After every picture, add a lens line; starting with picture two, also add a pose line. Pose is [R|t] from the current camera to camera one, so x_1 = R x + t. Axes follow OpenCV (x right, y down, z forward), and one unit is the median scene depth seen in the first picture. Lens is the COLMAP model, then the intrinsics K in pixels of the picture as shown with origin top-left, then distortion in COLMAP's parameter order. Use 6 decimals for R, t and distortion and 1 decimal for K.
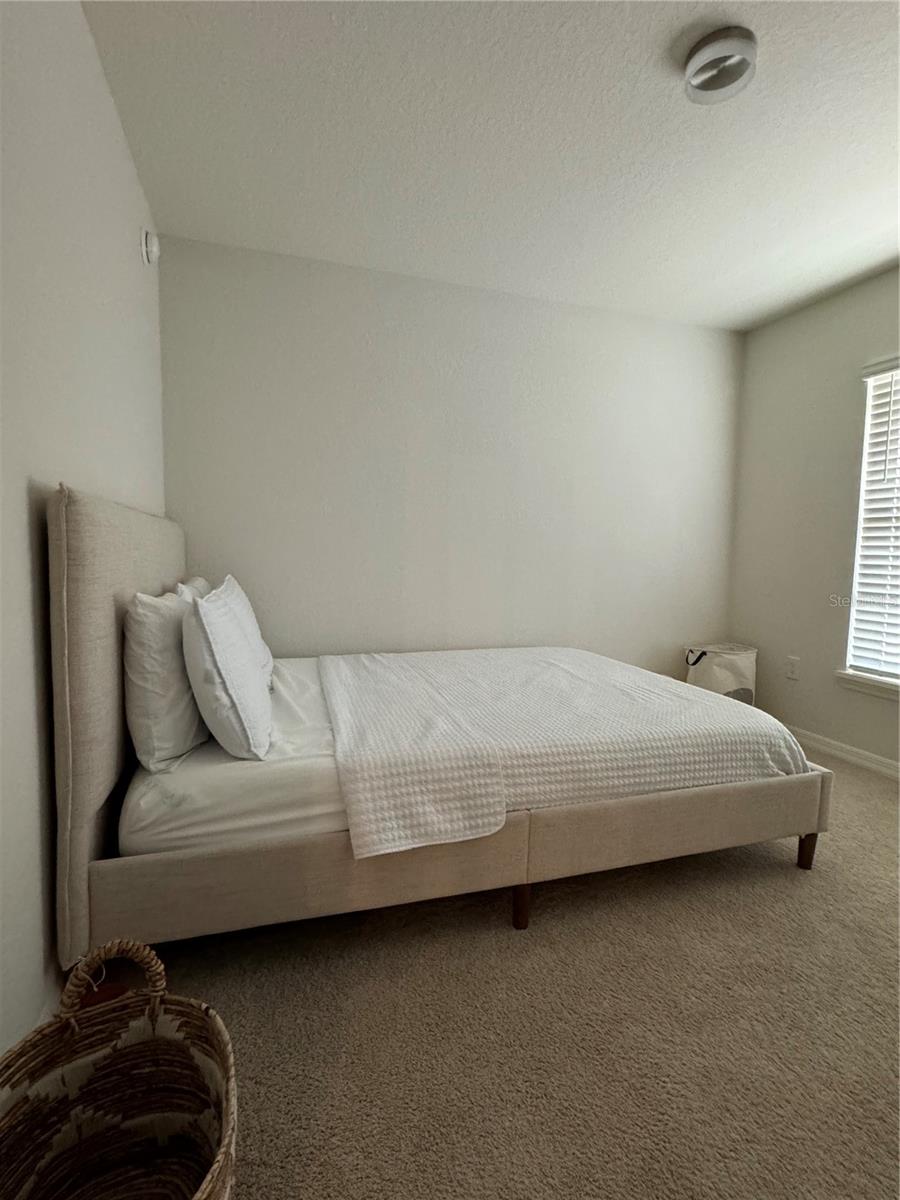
lens RADIAL K [[600.9, 0, 446.2], [0, 600.9, 599.2], [0, 0, 1]] dist [-0.003429, 0.000967]
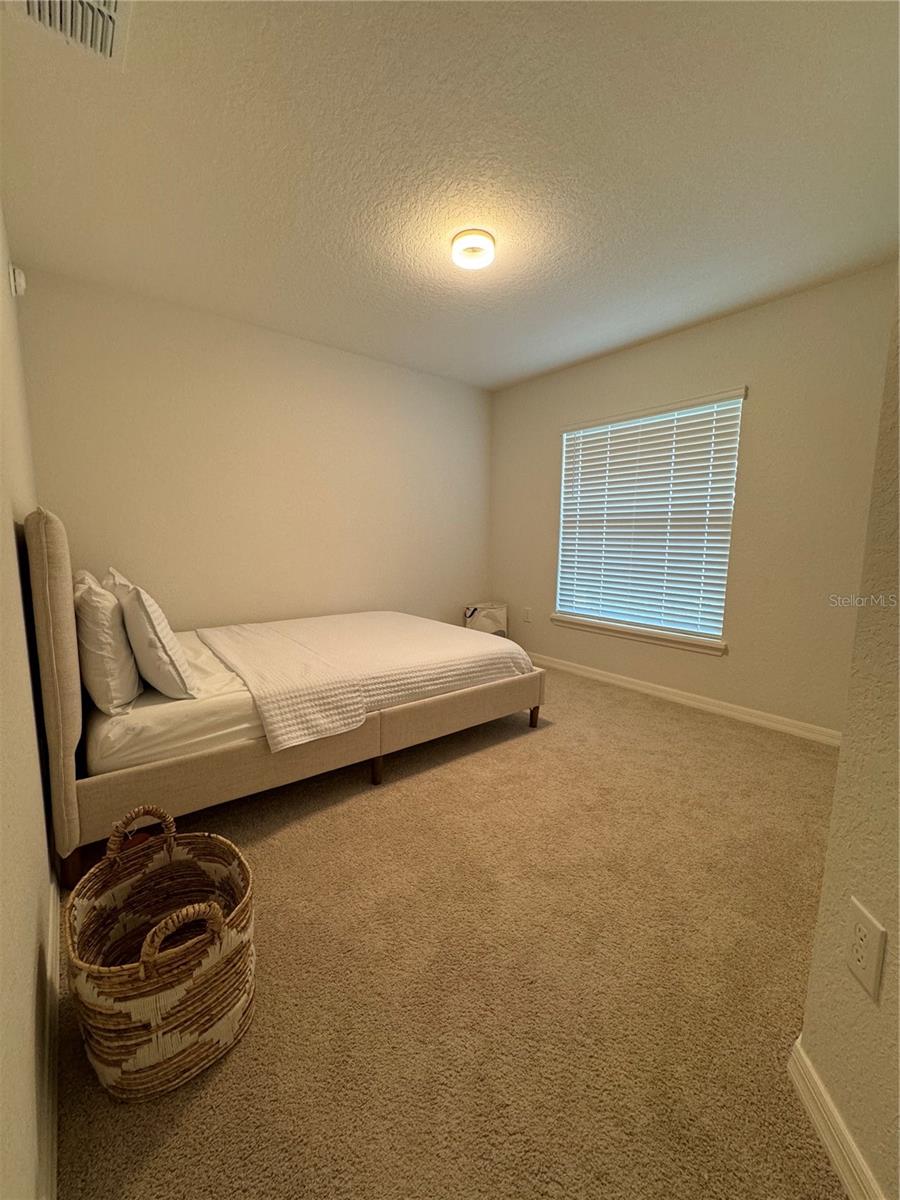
lens RADIAL K [[477.8, 0, 454.6], [0, 477.8, 594.8], [0, 0, 1]] dist [0.000492, 0.000077]
pose [[0.933272, -0.049776, 0.355704, -0.124432], [0.035910, 0.998319, 0.045484, -0.008565], [-0.357370, -0.029676, 0.933491, -0.277858]]
